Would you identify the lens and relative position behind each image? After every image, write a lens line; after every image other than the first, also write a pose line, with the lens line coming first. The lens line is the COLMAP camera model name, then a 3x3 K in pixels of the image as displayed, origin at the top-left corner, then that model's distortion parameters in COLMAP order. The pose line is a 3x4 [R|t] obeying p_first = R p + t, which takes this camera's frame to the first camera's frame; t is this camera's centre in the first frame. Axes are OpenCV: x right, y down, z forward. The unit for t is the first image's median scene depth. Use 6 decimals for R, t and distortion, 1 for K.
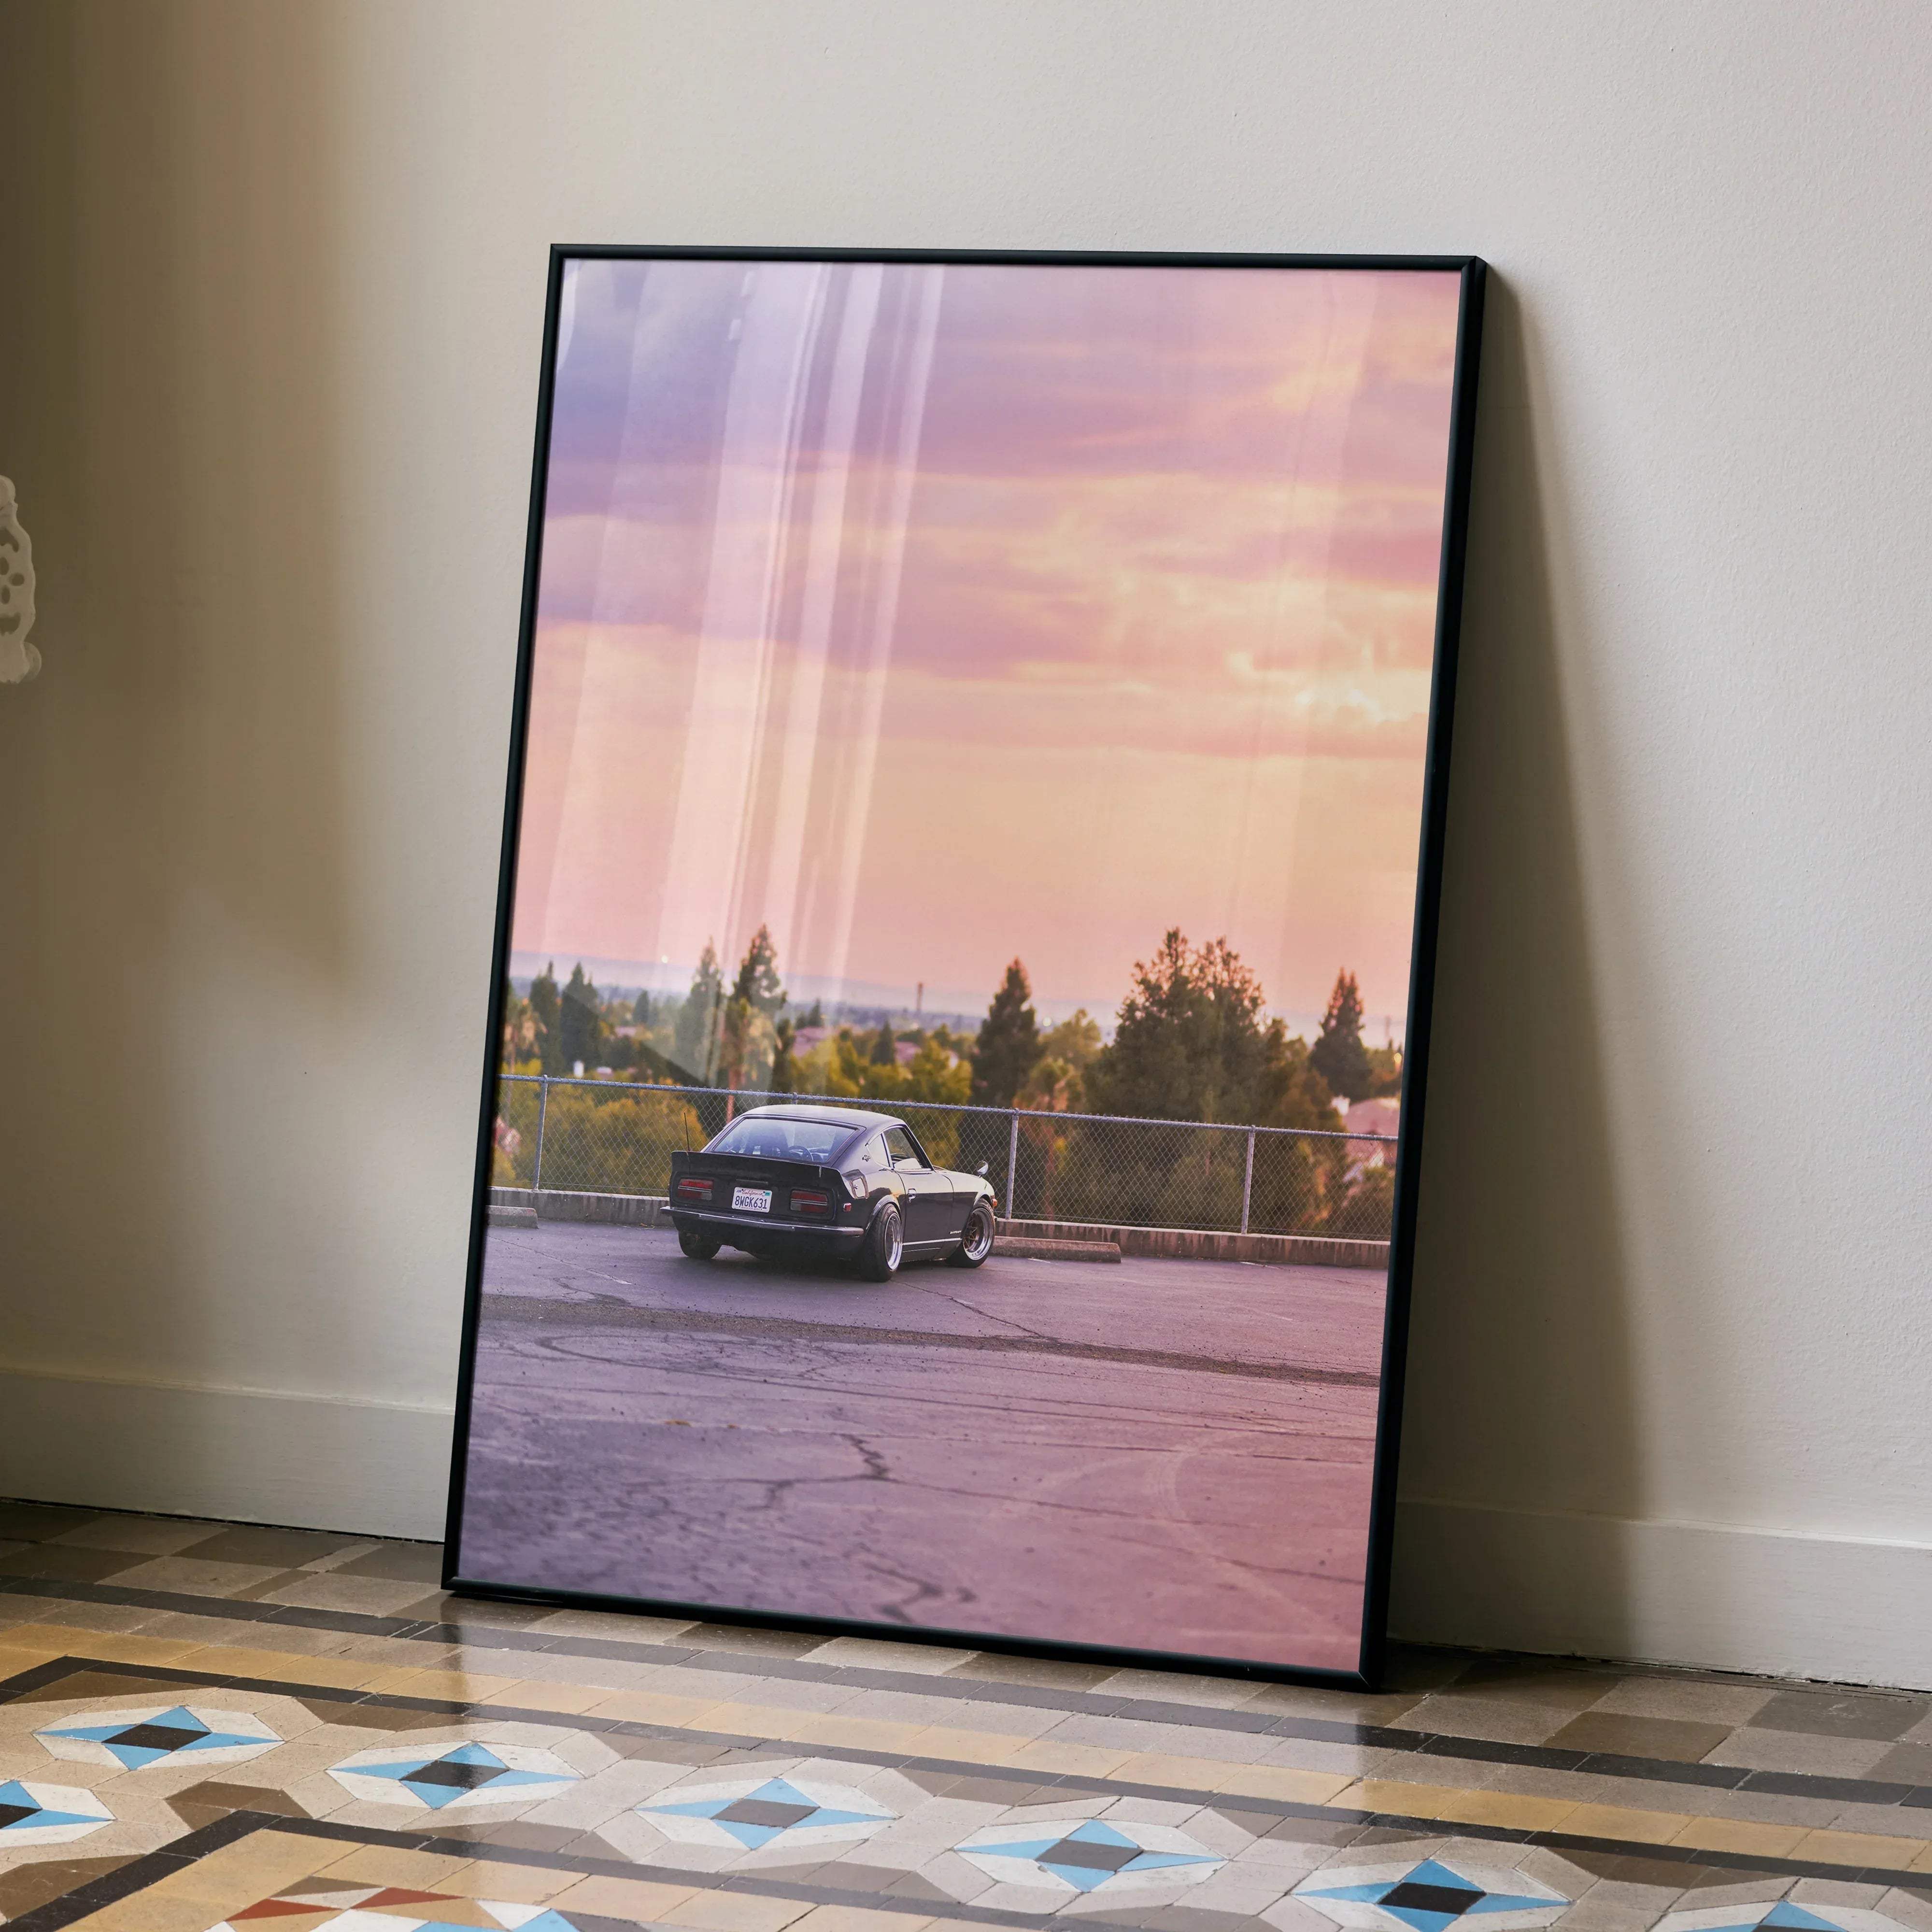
lens RADIAL K [[8465.4, 0, 966.0], [0, 8465.4, 966.0], [0, 0, 1]] dist [-0.029076, -2.502770]
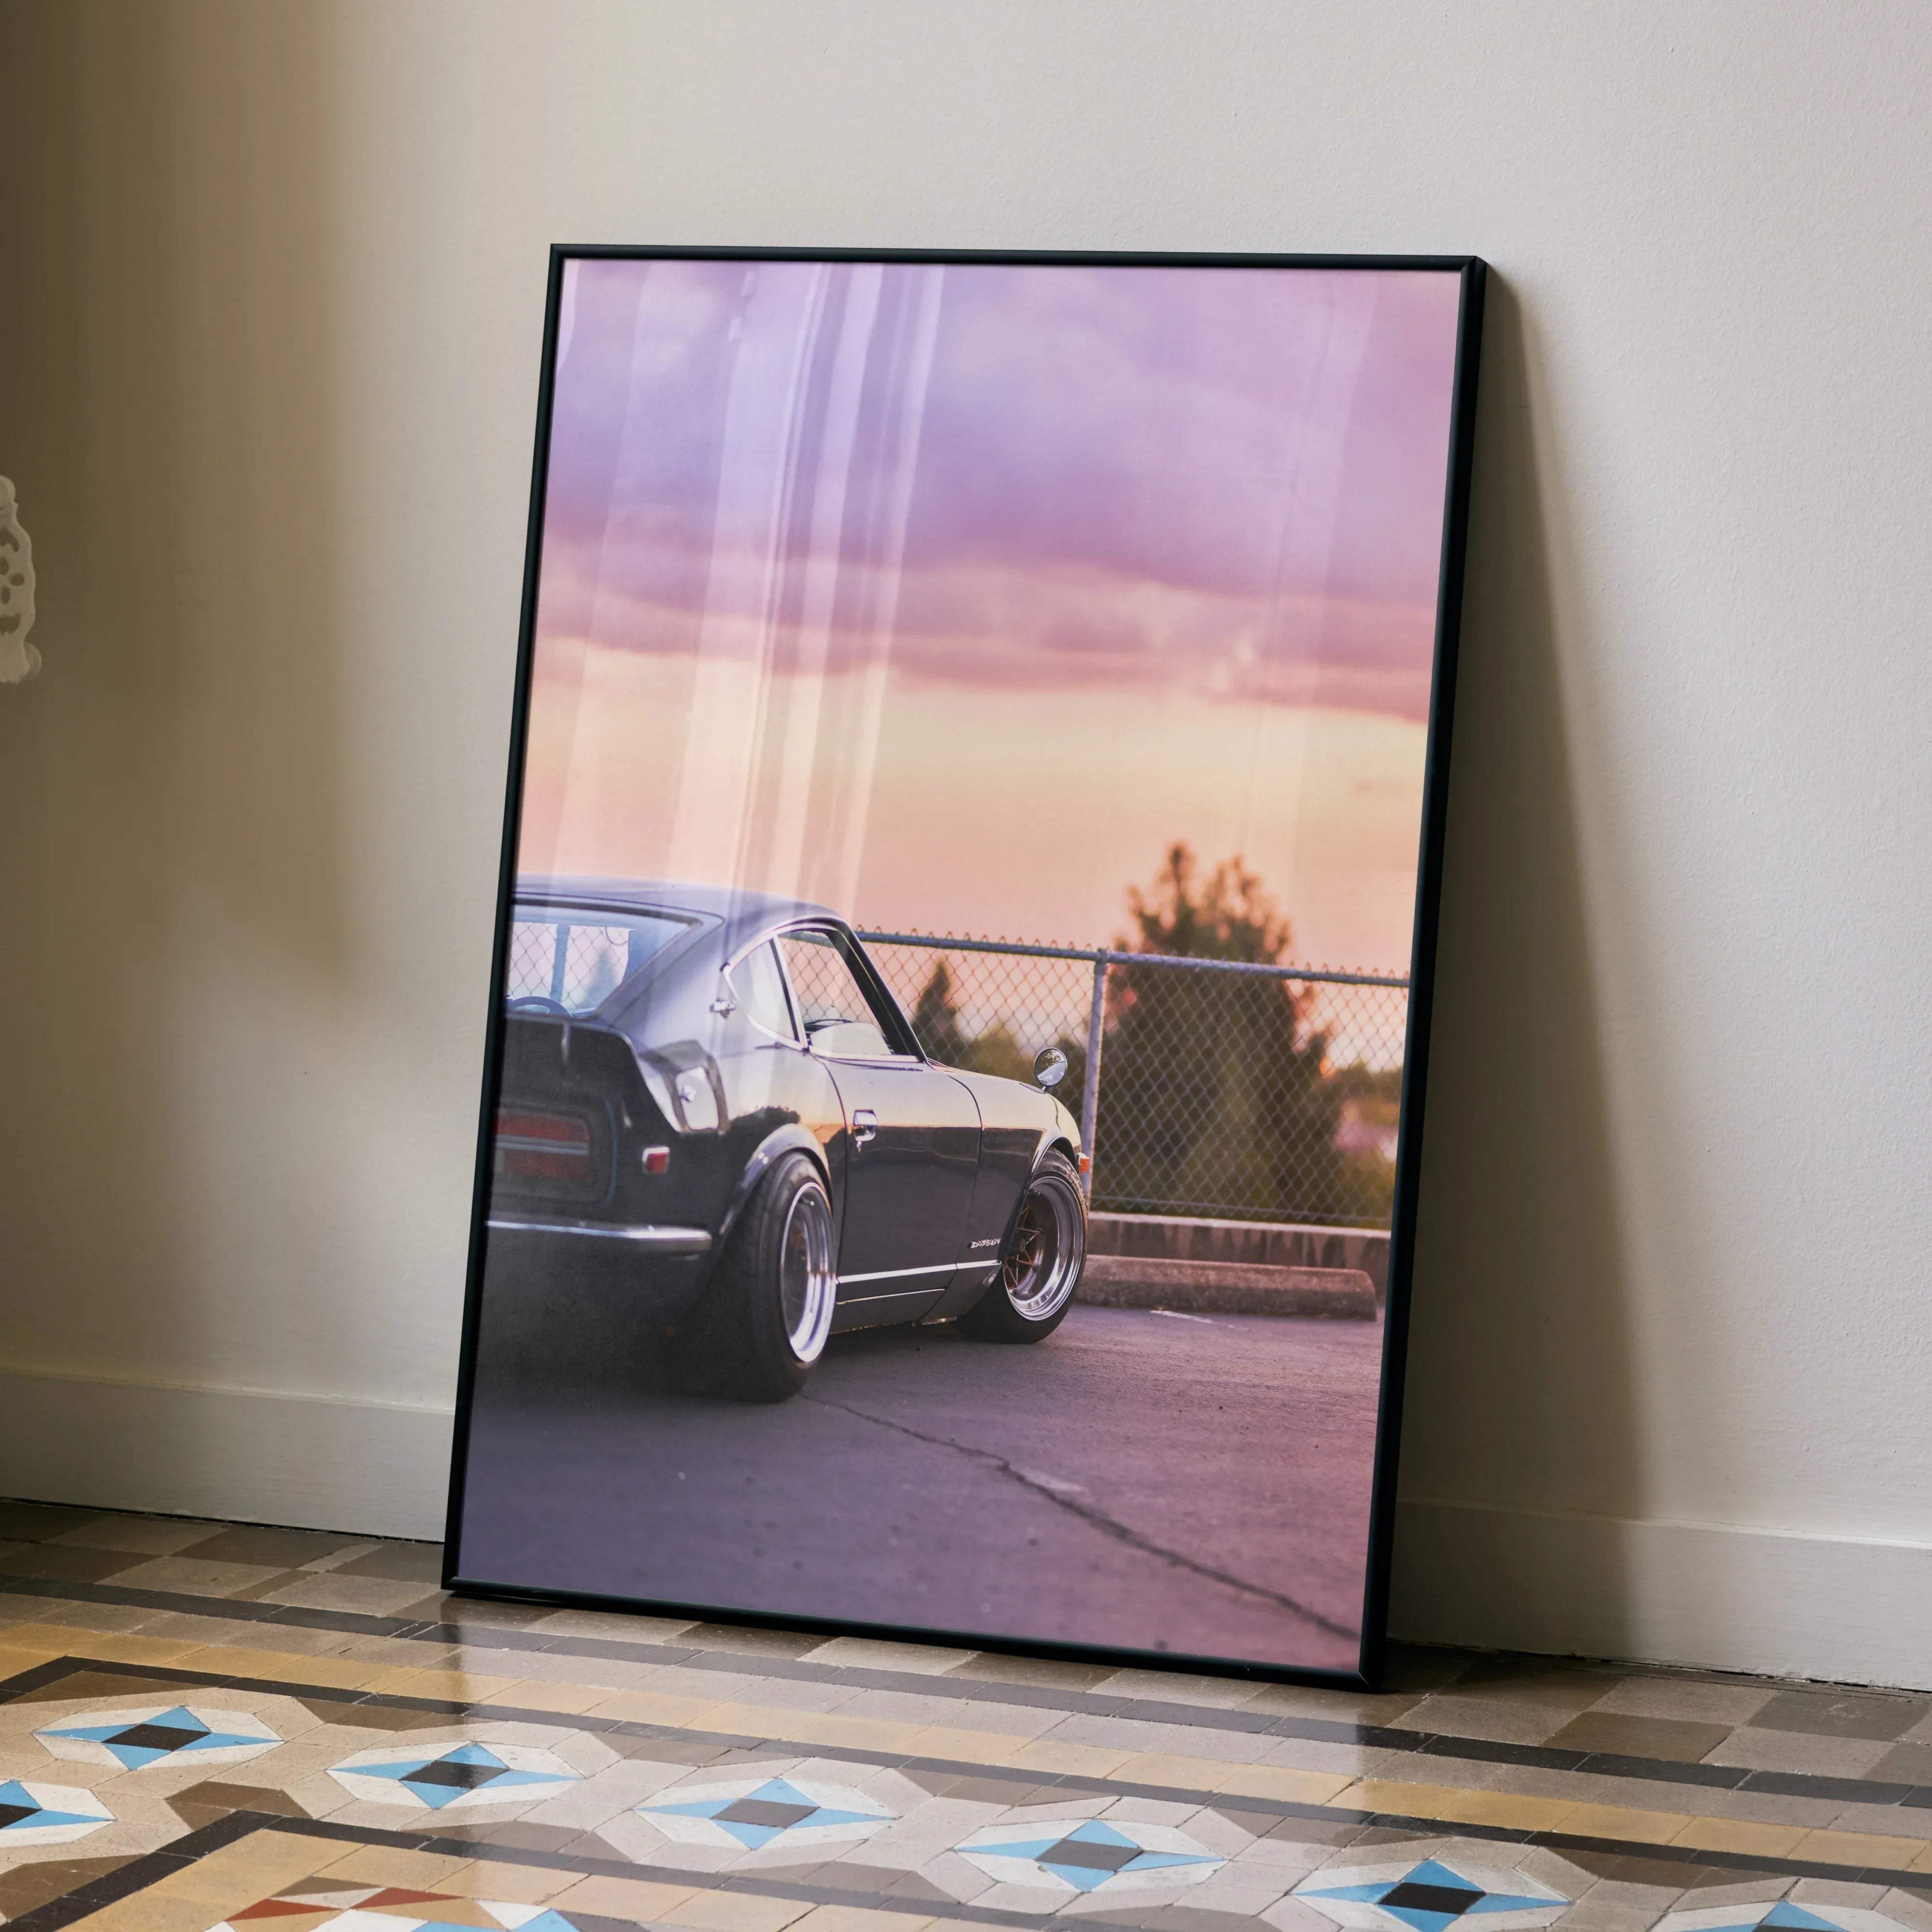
lens RADIAL K [[8465.4, 0, 966.0], [0, 8465.4, 966.0], [0, 0, 1]] dist [-0.029076, -2.502770]
pose [[0.999943, -0.002888, 0.010237, -0.005807], [0.002907, 0.999994, -0.001846, 0.021293], [-0.010231, 0.001876, 0.999946, 0.670870]]
